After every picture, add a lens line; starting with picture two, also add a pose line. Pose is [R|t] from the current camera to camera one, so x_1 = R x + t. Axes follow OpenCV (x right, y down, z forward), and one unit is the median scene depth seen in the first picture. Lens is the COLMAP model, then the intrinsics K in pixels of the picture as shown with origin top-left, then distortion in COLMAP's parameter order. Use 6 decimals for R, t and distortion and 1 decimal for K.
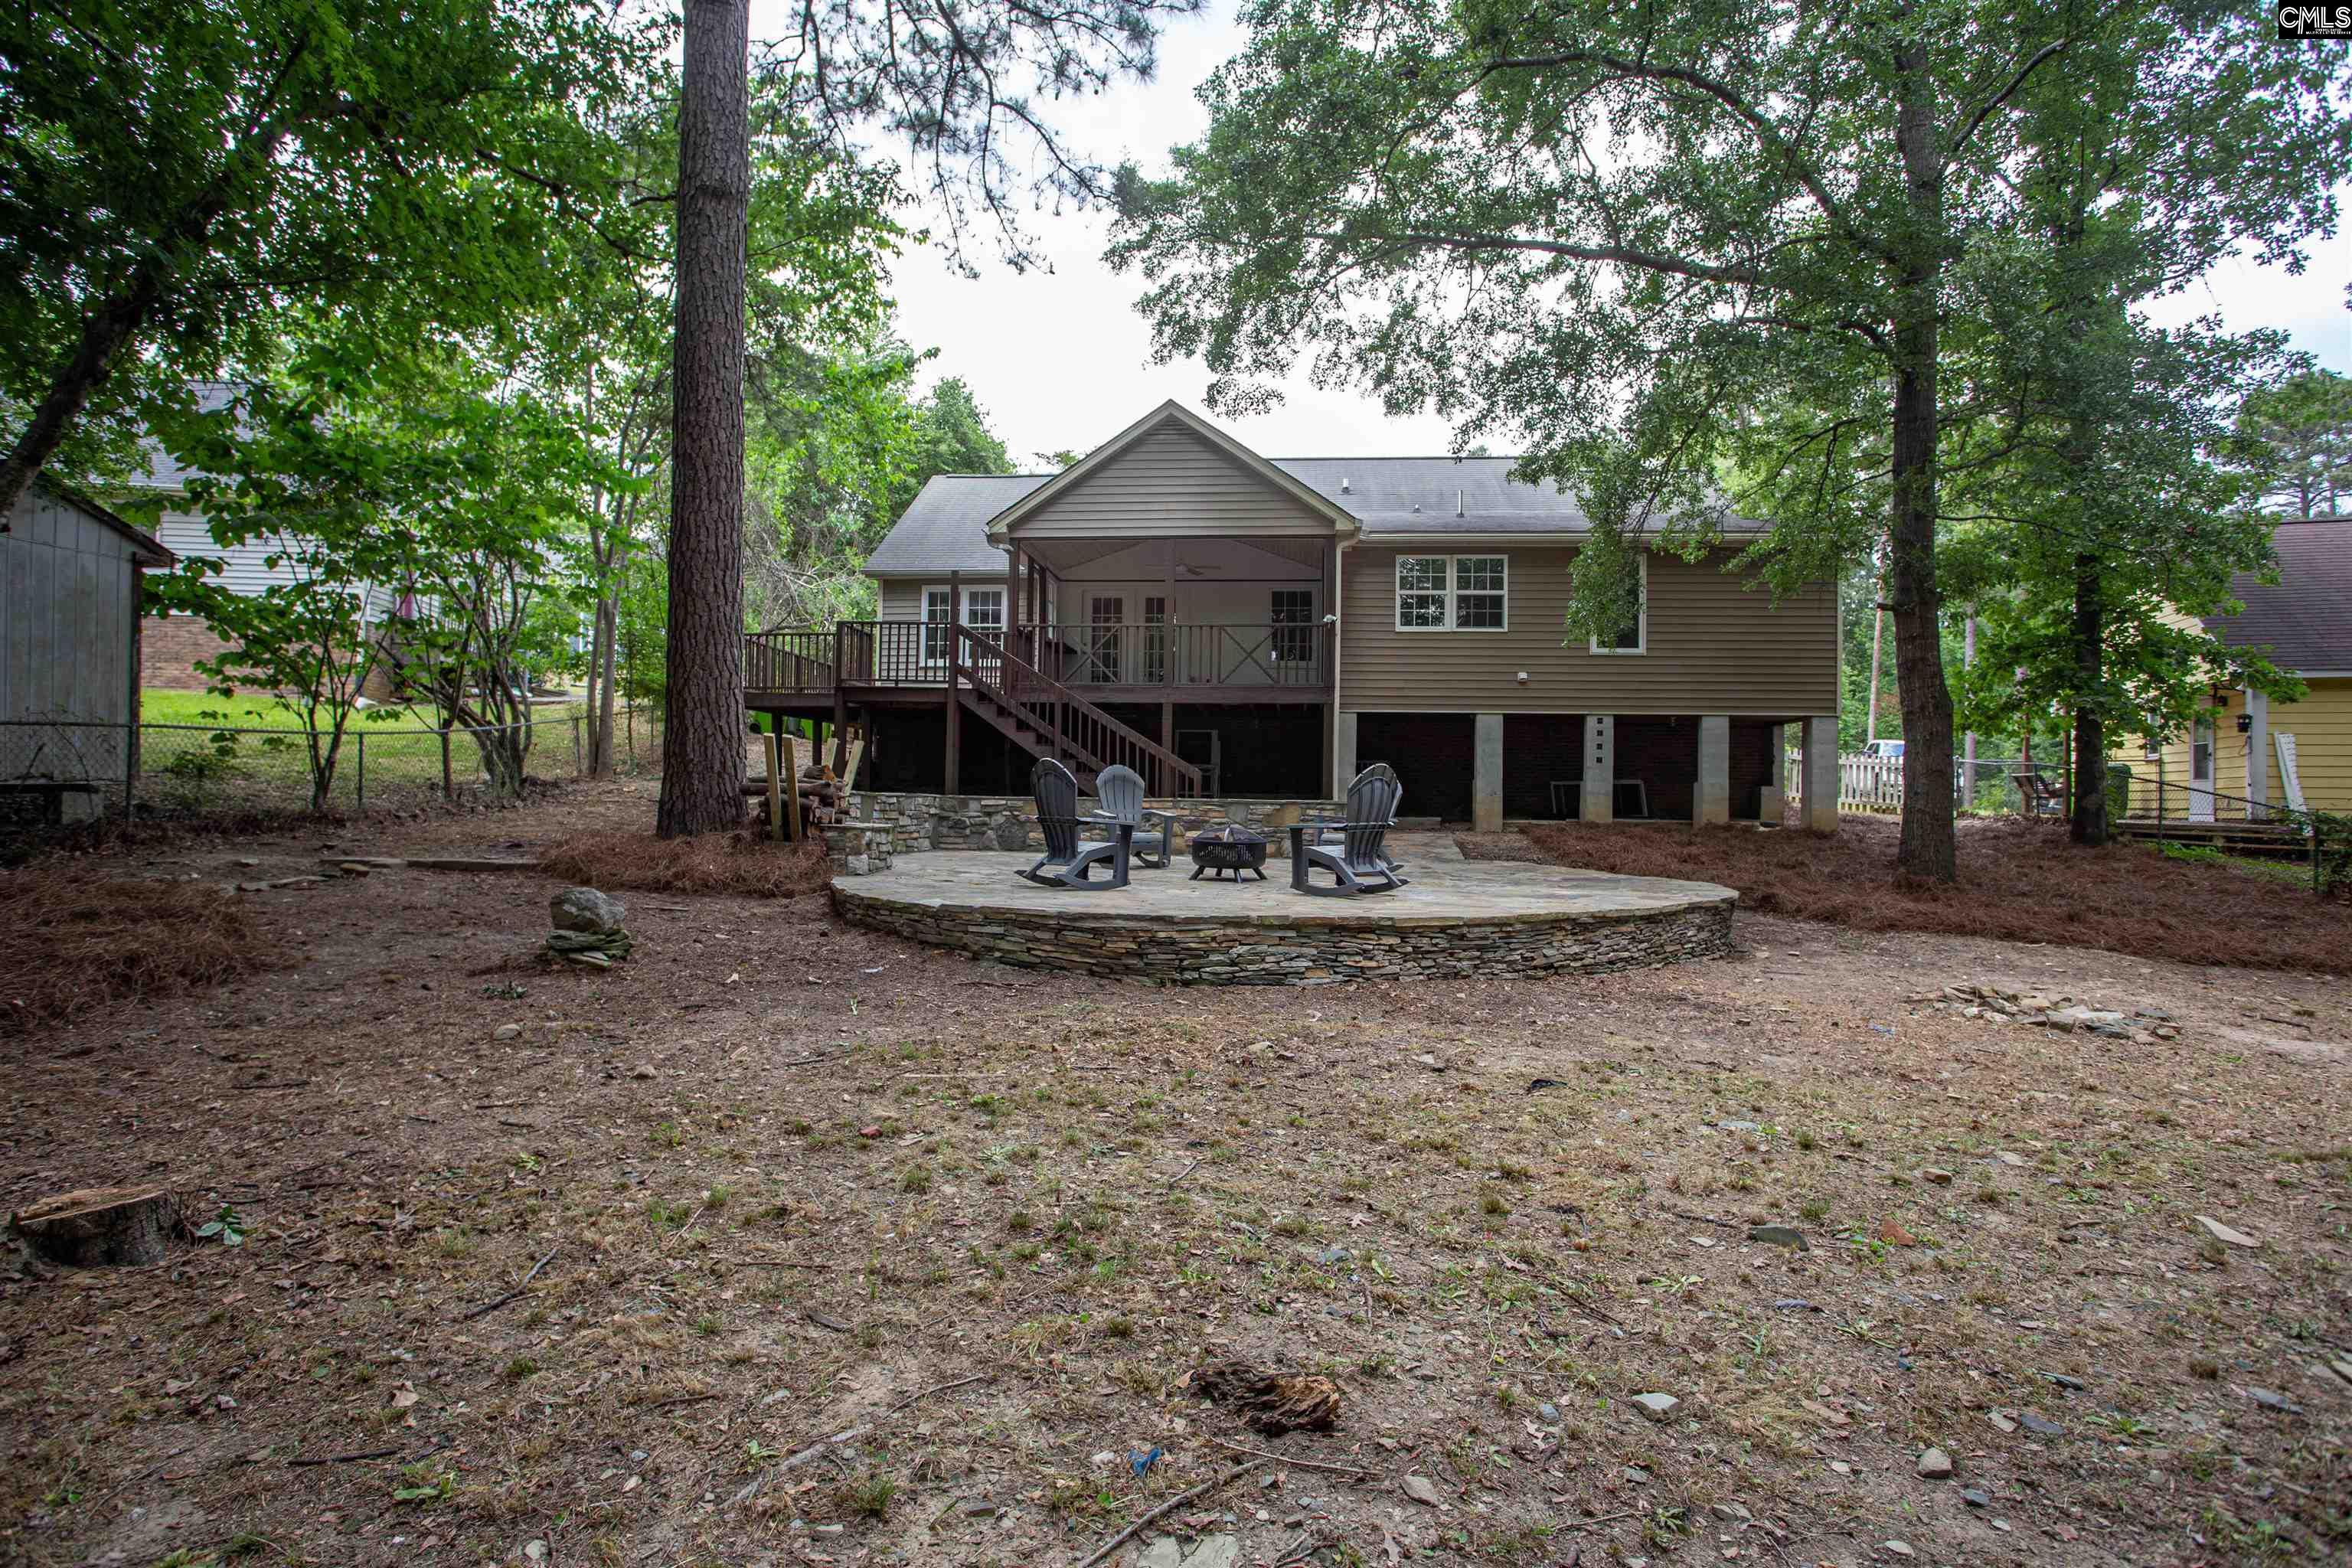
lens RADIAL K [[1207.4, 0, 1177.6], [0, 1207.4, 788.8], [0, 0, 1]] dist [-0.065679, 0.023387]
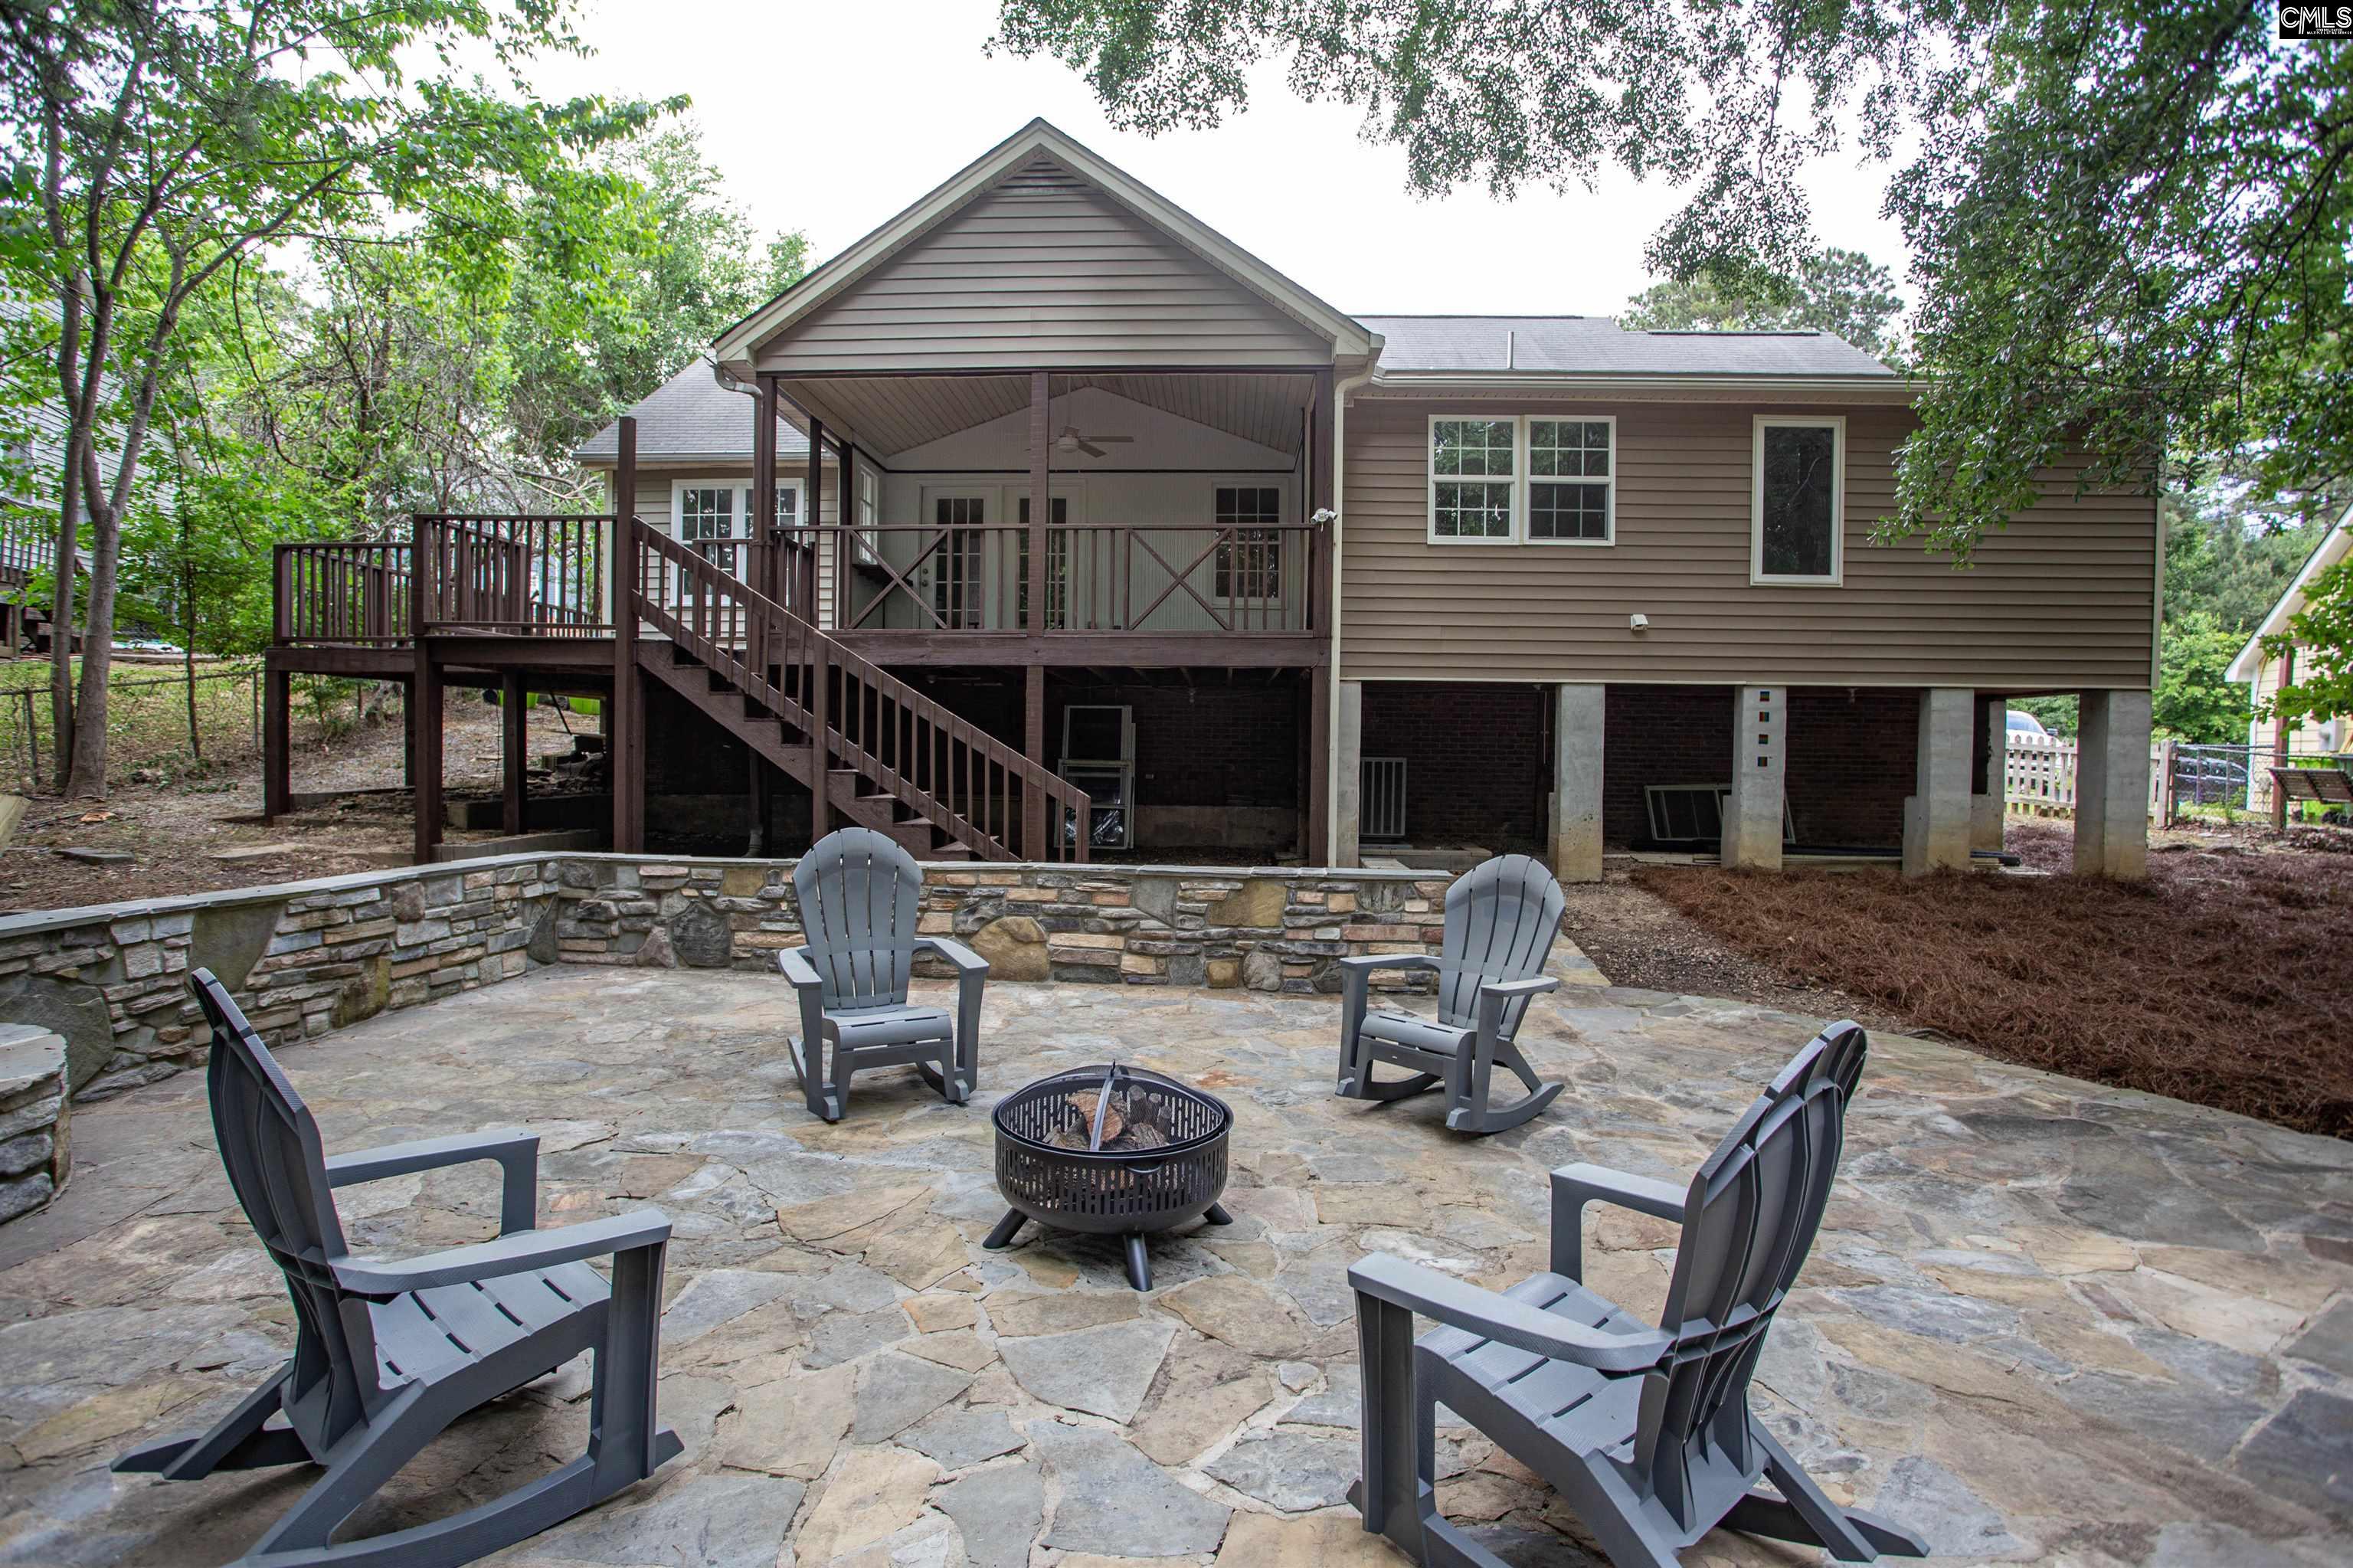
lens RADIAL K [[1207.9, 0, 1180.0], [0, 1207.9, 774.6], [0, 0, 1]] dist [-0.065679, 0.023387]
pose [[0.998378, -0.003222, 0.056842, 0.025857], [0.001630, 0.999606, 0.028028, -0.034703], [-0.056910, -0.027890, 0.997990, 0.419588]]
